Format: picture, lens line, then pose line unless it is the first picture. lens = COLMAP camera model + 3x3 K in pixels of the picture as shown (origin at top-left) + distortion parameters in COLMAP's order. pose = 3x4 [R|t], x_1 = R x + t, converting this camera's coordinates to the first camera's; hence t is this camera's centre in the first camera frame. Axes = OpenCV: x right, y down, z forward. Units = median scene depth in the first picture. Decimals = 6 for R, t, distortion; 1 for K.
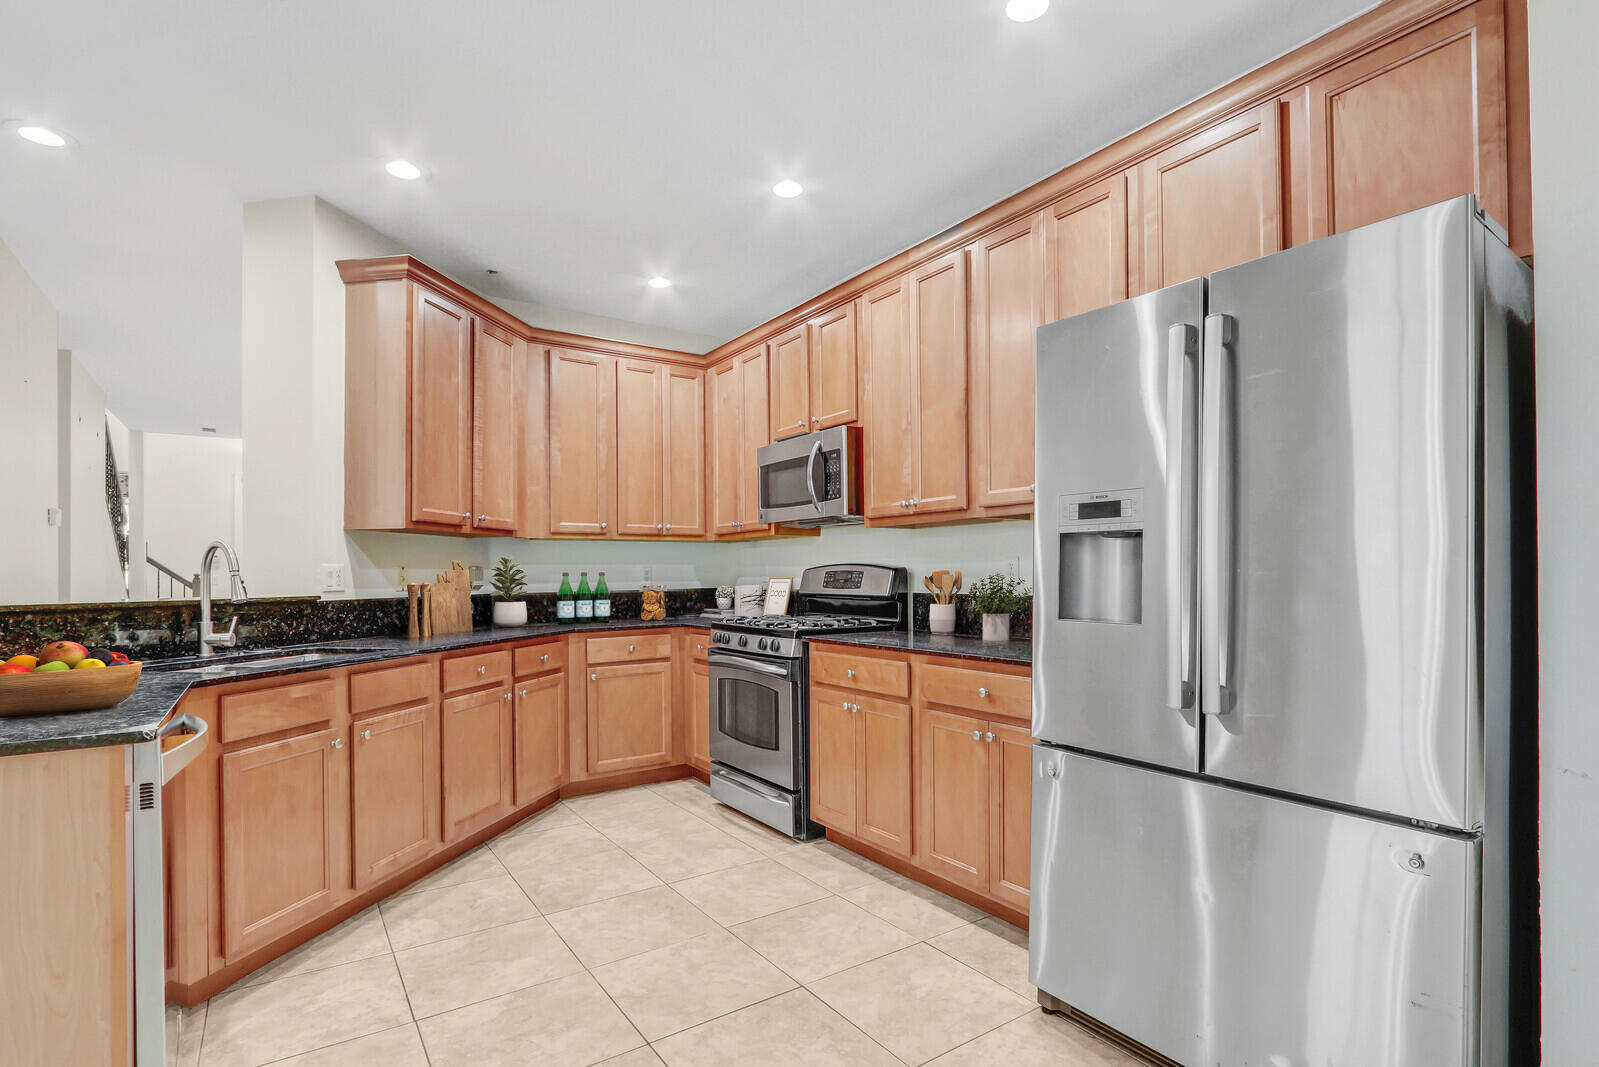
lens RADIAL K [[774.0, 0, 802.0], [0, 774.0, 583.6], [0, 0, 1]] dist [-0.012630, 0.001468]
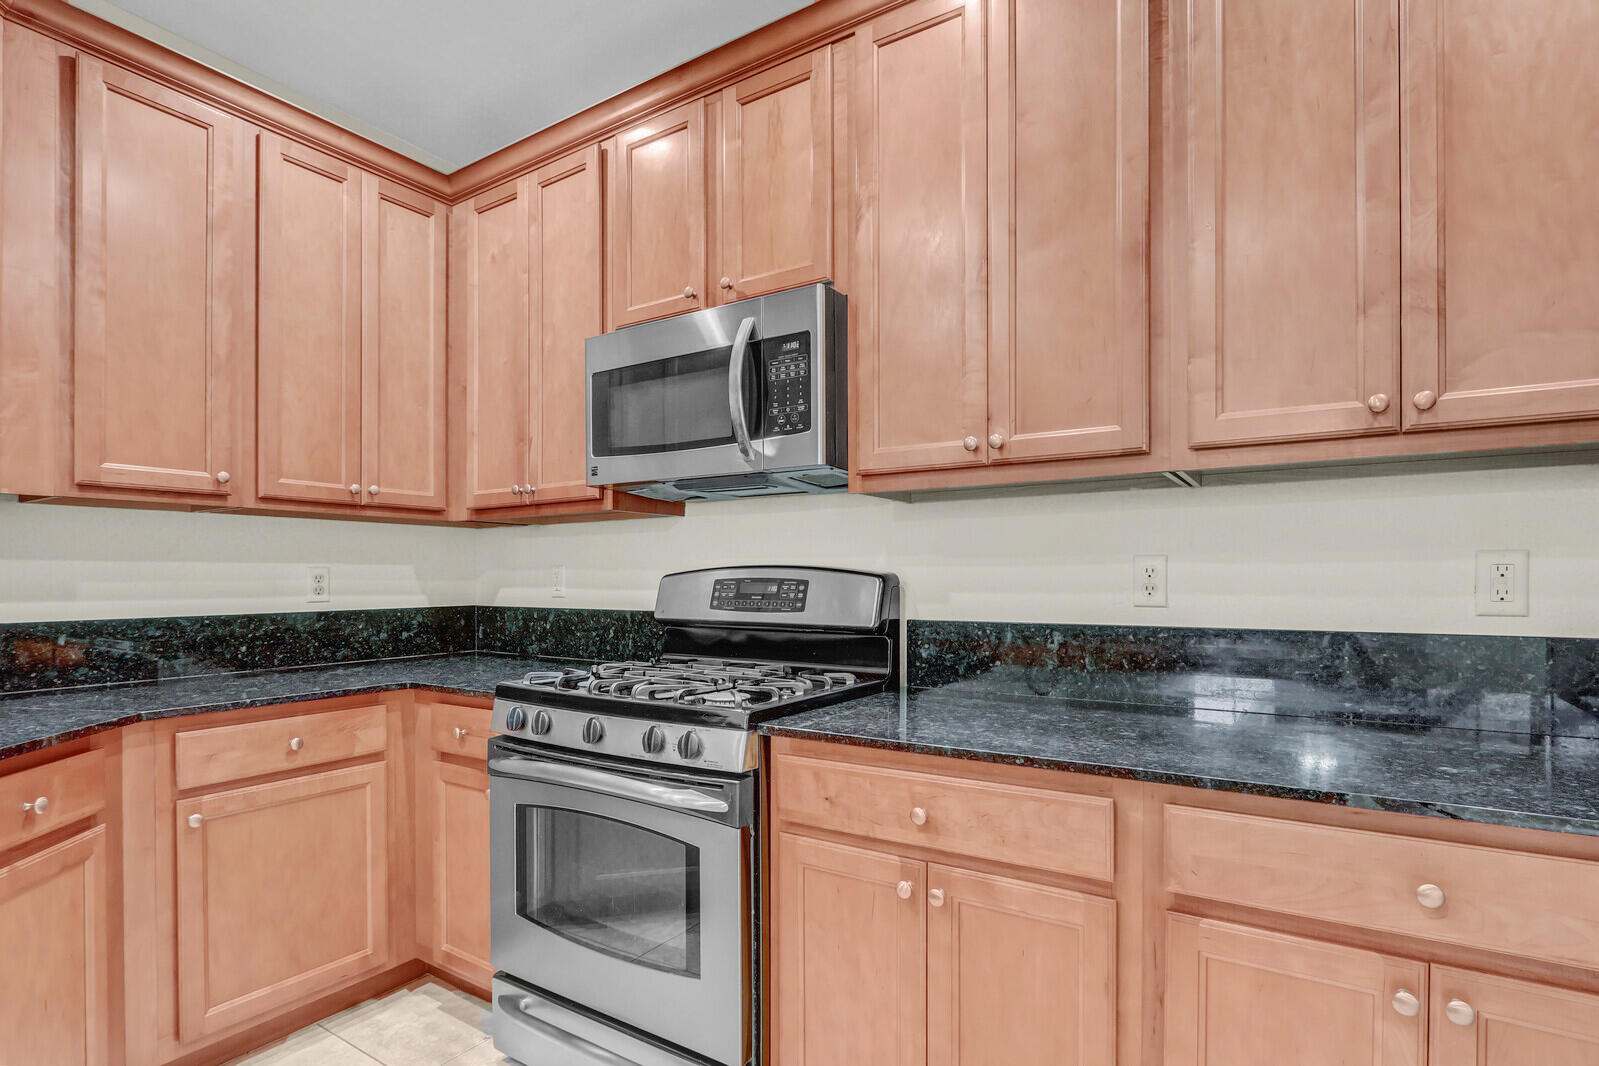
lens RADIAL K [[774.0, 0, 802.0], [0, 774.0, 583.1], [0, 0, 1]] dist [-0.012630, 0.001468]
pose [[0.918516, 0.003198, 0.395370, -0.128656], [0.000168, 0.999964, -0.008477, -0.008295], [-0.395383, 0.007853, 0.918483, 0.474647]]
